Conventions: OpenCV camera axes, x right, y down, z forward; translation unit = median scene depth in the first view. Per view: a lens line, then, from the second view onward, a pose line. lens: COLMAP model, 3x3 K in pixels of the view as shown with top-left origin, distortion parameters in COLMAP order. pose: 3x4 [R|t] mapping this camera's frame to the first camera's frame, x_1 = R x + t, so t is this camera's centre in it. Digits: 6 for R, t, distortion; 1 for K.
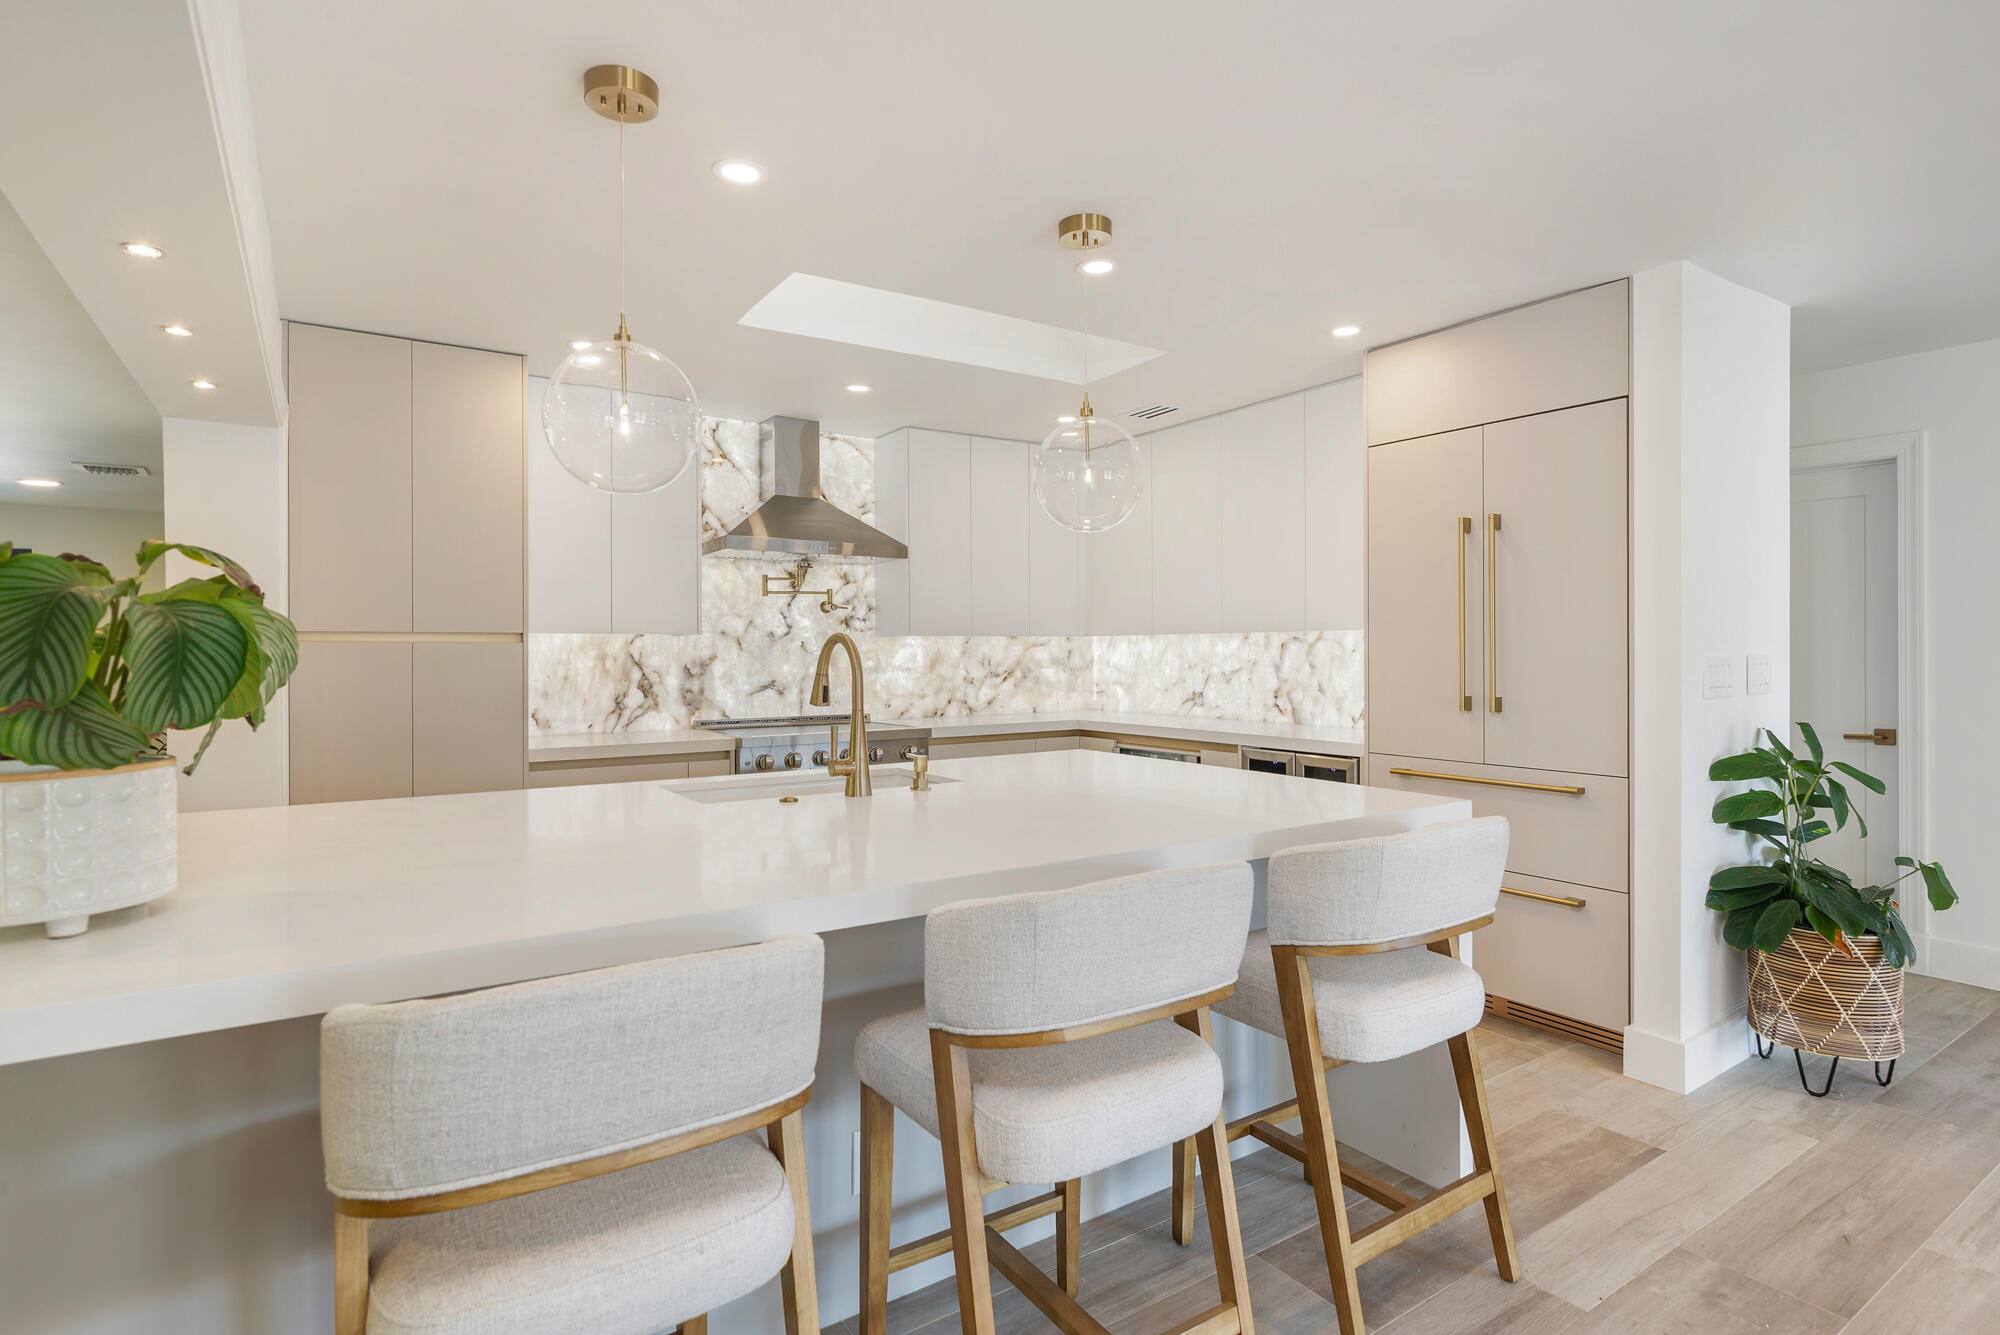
lens RADIAL K [[1008.2, 0, 1003.7], [0, 1008.2, 658.1], [0, 0, 1]] dist [0.003762, -0.000223]
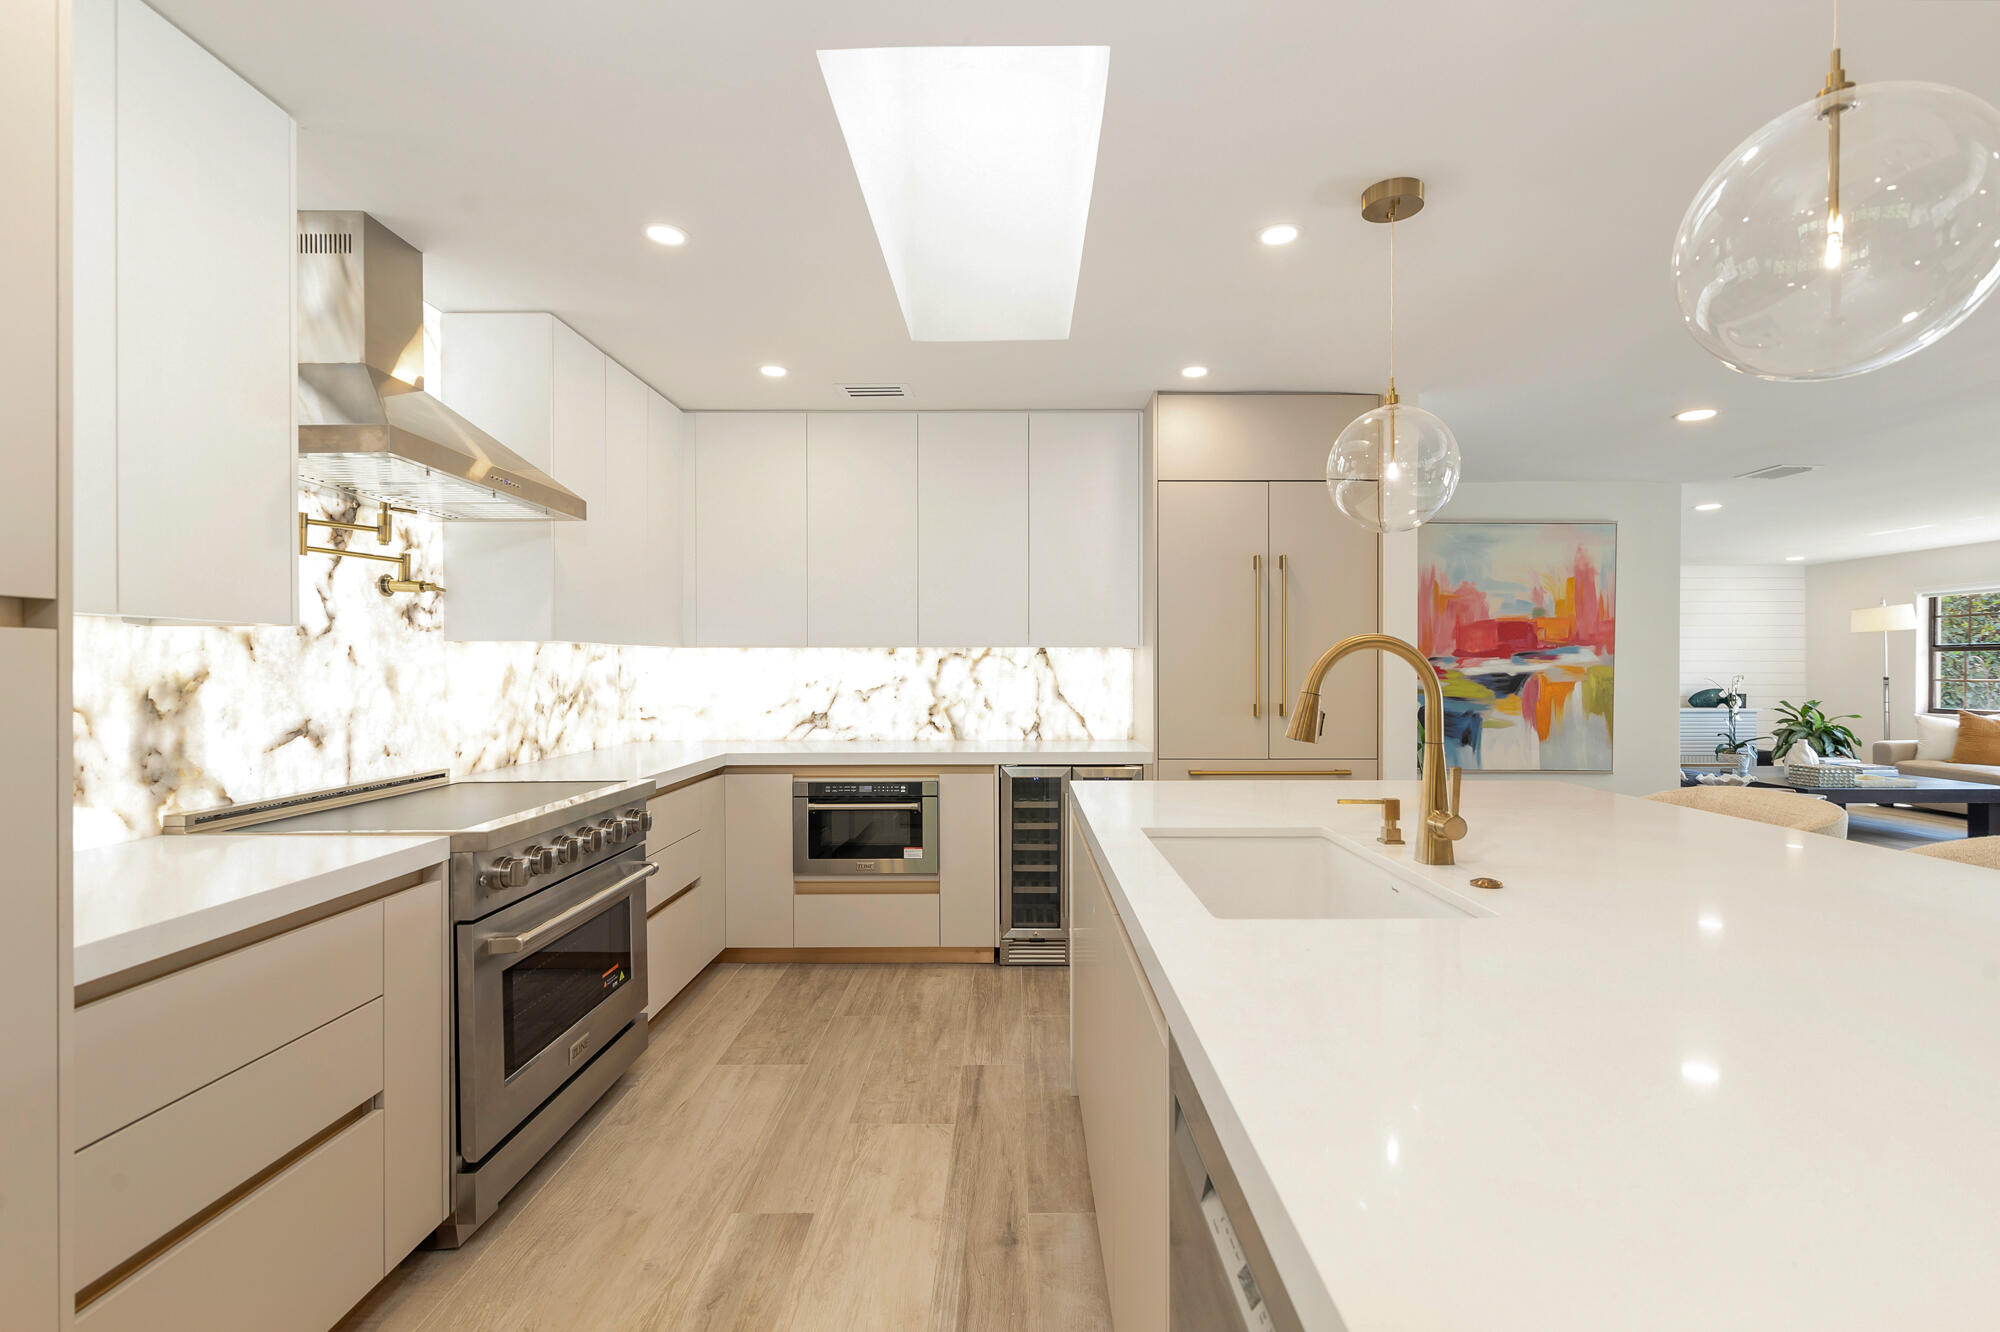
lens RADIAL K [[913.1, 0, 1020.1], [0, 913.1, 675.3], [0, 0, 1]] dist [0.005097, -0.002183]
pose [[0.554138, -0.003114, 0.832419, -0.416794], [0.004663, 0.999989, 0.000637, 0.000762], [-0.832412, 0.003529, 0.554146, 0.438659]]
